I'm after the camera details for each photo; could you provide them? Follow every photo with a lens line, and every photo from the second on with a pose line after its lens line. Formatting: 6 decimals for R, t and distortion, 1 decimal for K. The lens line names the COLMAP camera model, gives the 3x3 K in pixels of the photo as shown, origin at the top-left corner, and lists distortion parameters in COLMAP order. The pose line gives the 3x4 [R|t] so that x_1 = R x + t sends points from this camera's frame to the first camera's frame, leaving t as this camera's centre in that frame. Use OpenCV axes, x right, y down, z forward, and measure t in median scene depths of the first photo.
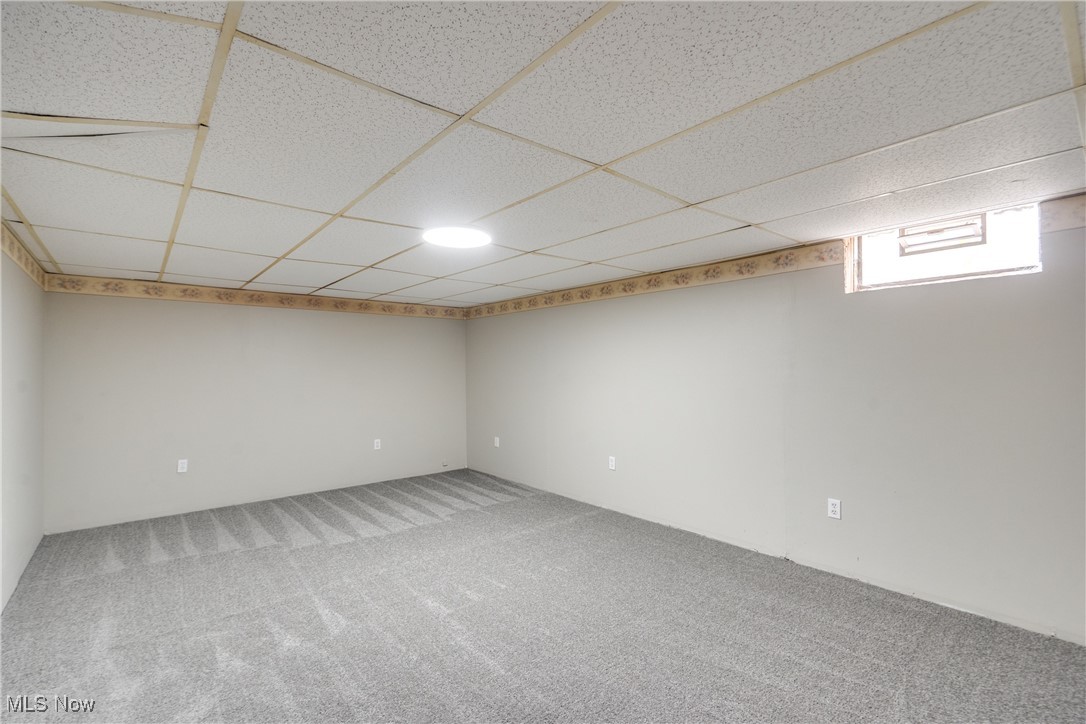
lens RADIAL K [[492.0, 0, 538.1], [0, 492.0, 367.1], [0, 0, 1]] dist [-0.001528, 0.000718]
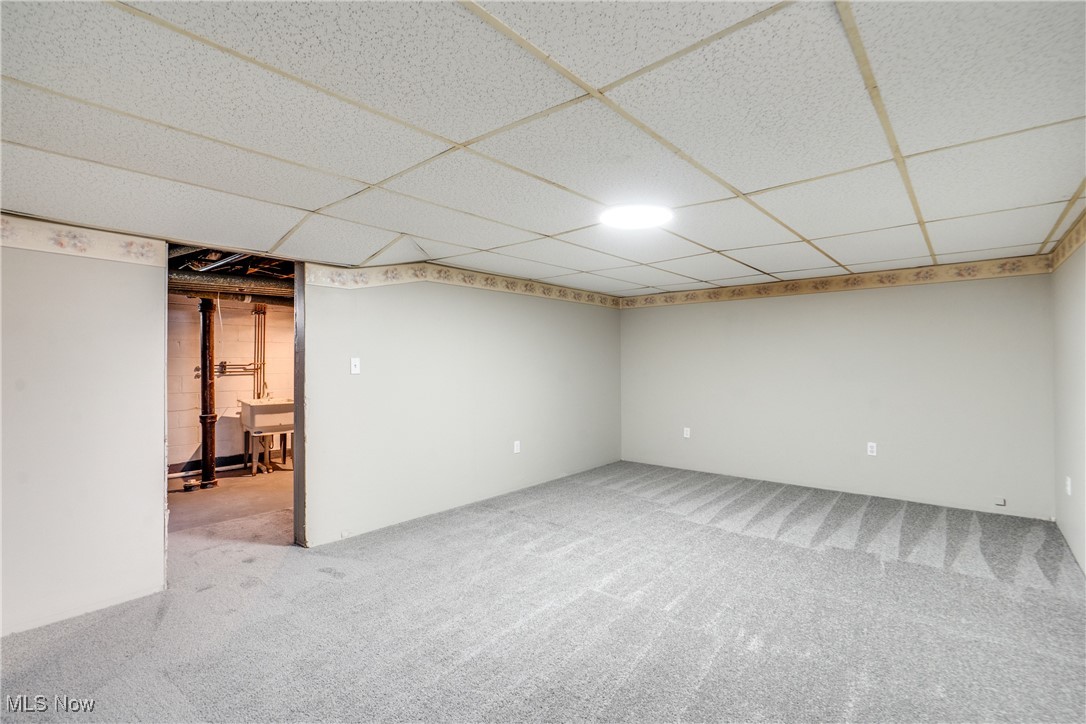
lens RADIAL K [[492.0, 0, 538.1], [0, 492.0, 367.1], [0, 0, 1]] dist [-0.001528, 0.000718]
pose [[0.162590, 0.018874, -0.986513, 0.486131], [0.011707, 0.999710, 0.021056, -0.001640], [0.986624, -0.014973, 0.162322, 0.417897]]
